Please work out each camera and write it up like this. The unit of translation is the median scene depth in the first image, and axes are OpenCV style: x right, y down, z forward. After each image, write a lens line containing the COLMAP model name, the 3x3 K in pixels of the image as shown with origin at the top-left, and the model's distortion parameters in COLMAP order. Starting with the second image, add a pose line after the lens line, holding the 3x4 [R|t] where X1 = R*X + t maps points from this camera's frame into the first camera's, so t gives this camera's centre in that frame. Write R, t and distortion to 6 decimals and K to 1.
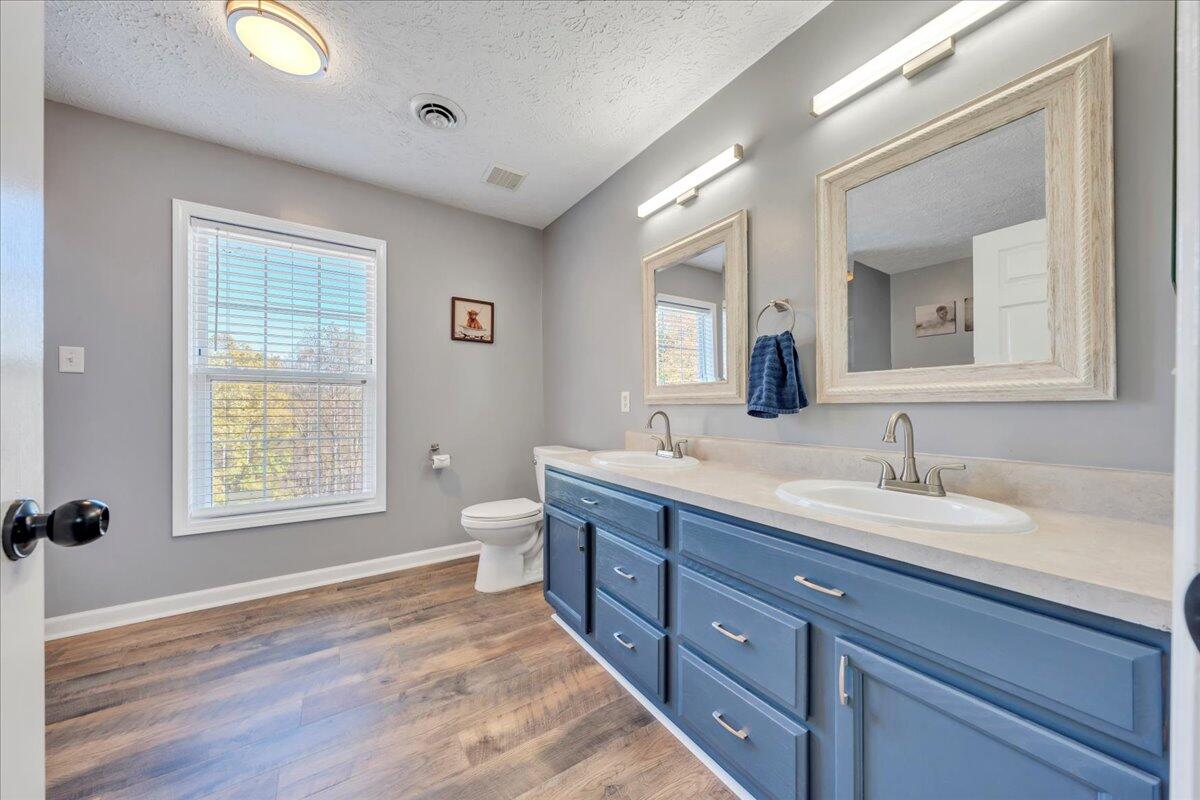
lens RADIAL K [[412.7, 0, 598.8], [0, 412.7, 404.3], [0, 0, 1]] dist [-0.000726, 0.000044]
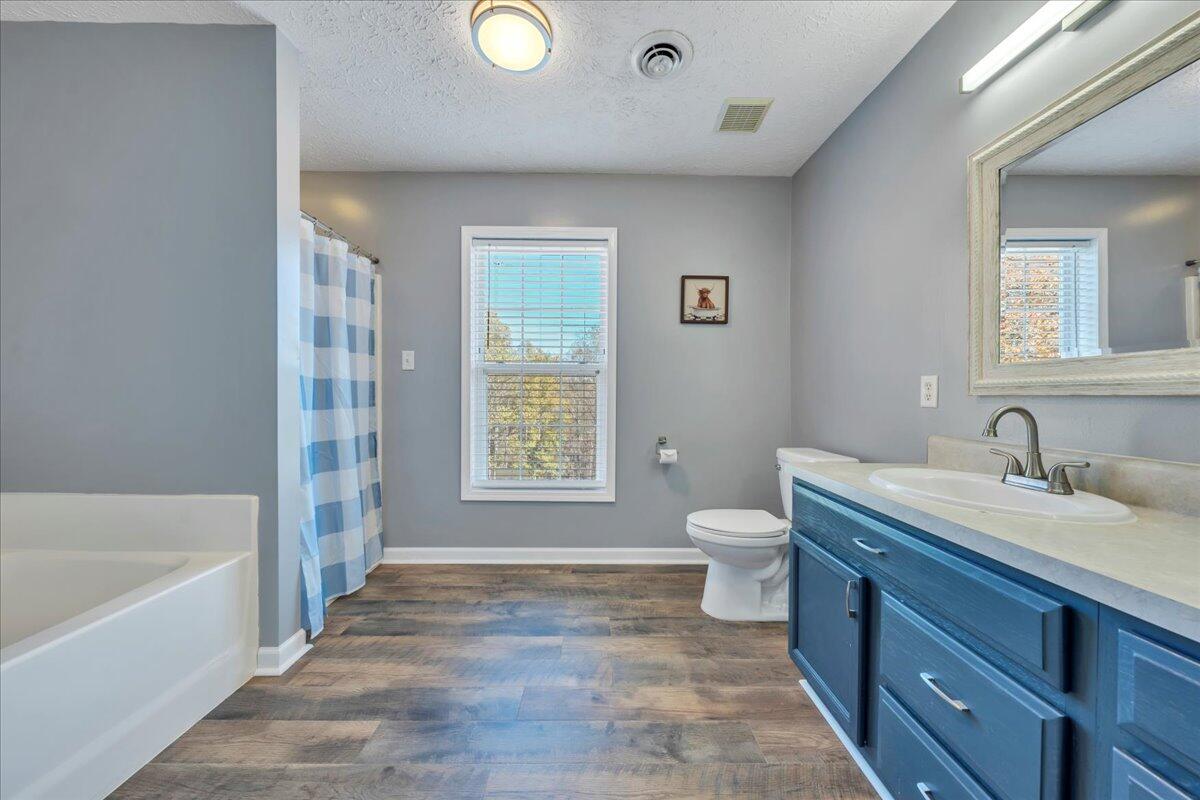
lens RADIAL K [[402.5, 0, 598.2], [0, 402.5, 401.9], [0, 0, 1]] dist [-0.000918, -0.000026]
pose [[0.837651, 0.013200, -0.546047, -0.030904], [-0.003256, 0.999811, 0.019175, 0.000324], [0.546197, -0.014284, 0.837535, 0.212783]]
